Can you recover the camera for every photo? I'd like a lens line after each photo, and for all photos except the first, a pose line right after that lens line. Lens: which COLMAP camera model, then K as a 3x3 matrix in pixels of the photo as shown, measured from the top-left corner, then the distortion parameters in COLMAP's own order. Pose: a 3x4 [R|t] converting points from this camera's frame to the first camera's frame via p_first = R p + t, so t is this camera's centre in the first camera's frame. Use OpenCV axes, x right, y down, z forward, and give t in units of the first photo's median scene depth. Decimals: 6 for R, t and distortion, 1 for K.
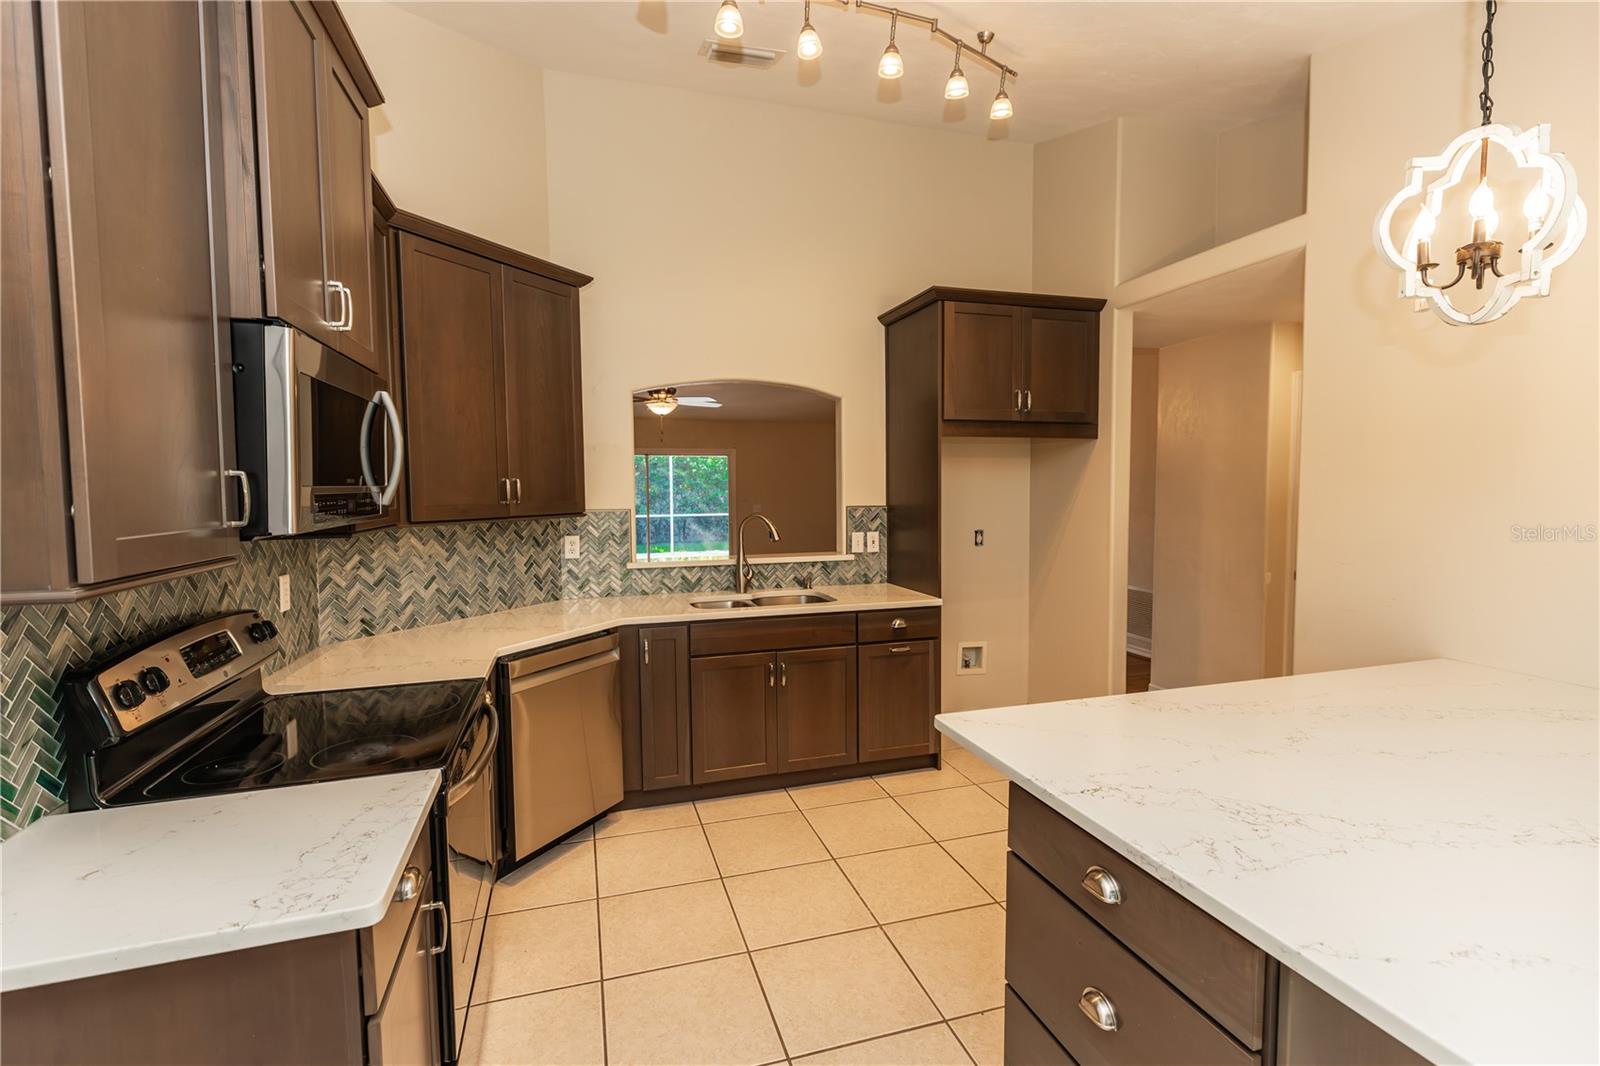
lens RADIAL K [[725.7, 0, 812.3], [0, 725.7, 528.0], [0, 0, 1]] dist [0.001707, -0.000403]
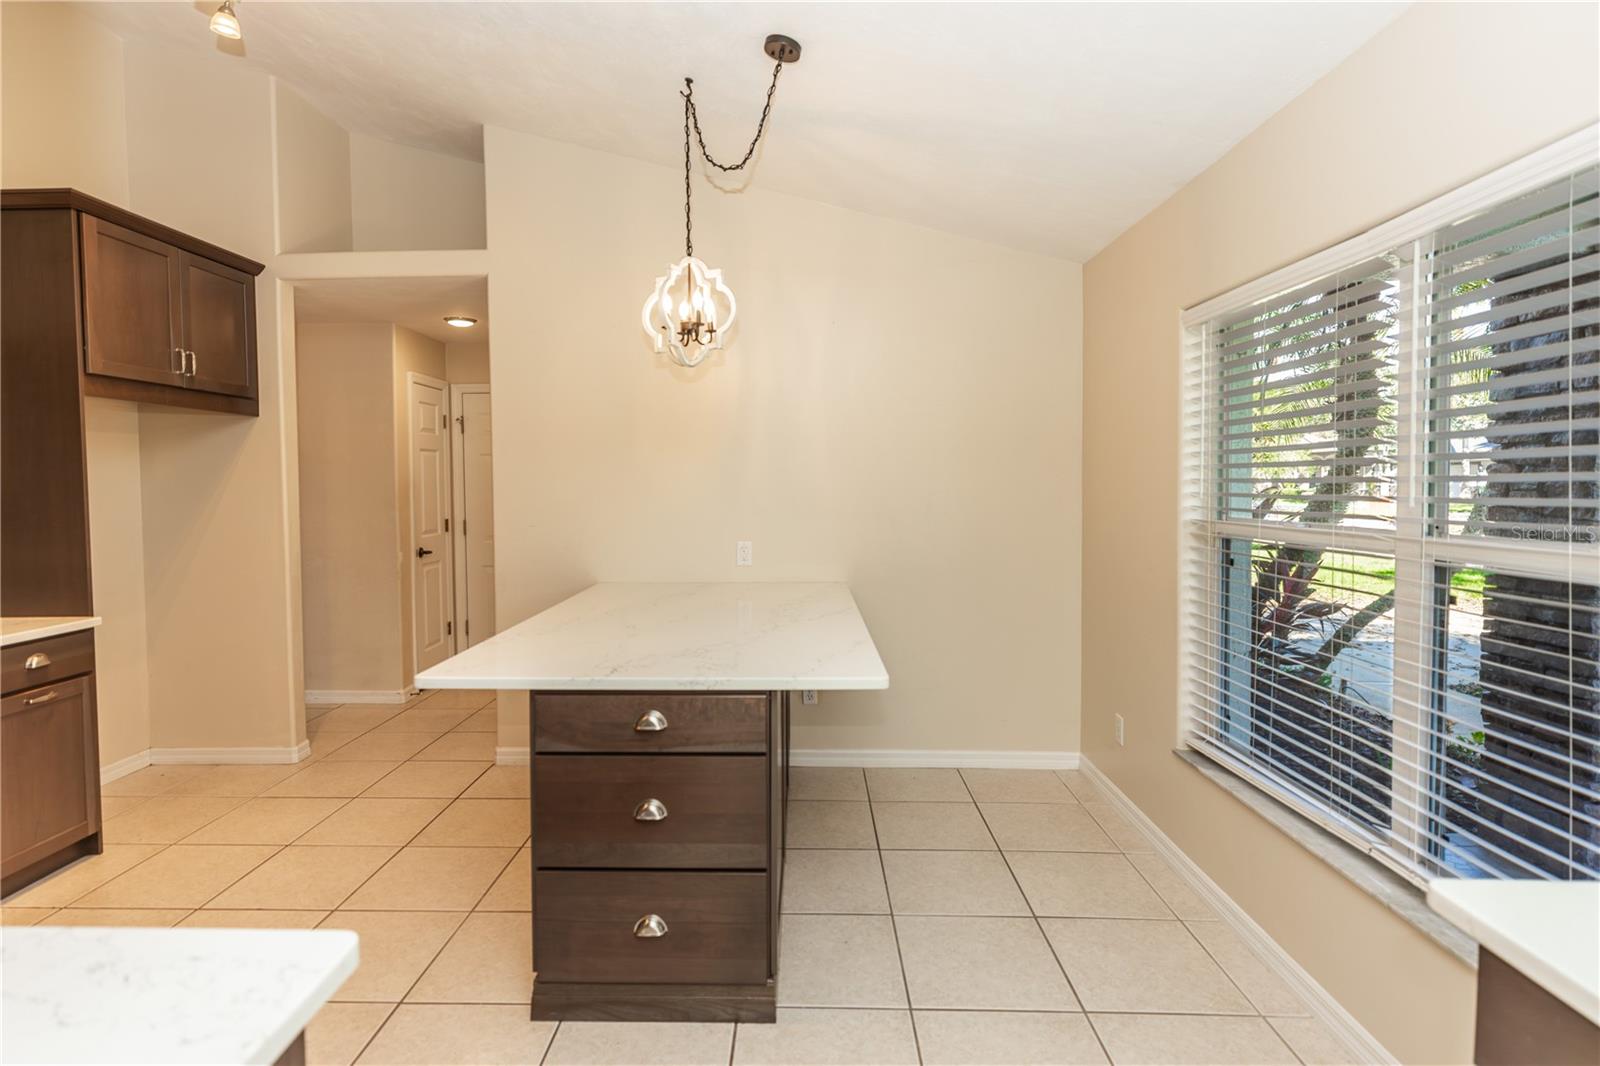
lens RADIAL K [[752.6, 0, 809.4], [0, 752.6, 515.0], [0, 0, 1]] dist [0.002375, 0.000063]
pose [[0.307658, -0.044109, 0.950474, -0.319029], [0.066574, 0.997475, 0.024741, 0.023554], [-0.949165, 0.055665, 0.309818, 0.073159]]
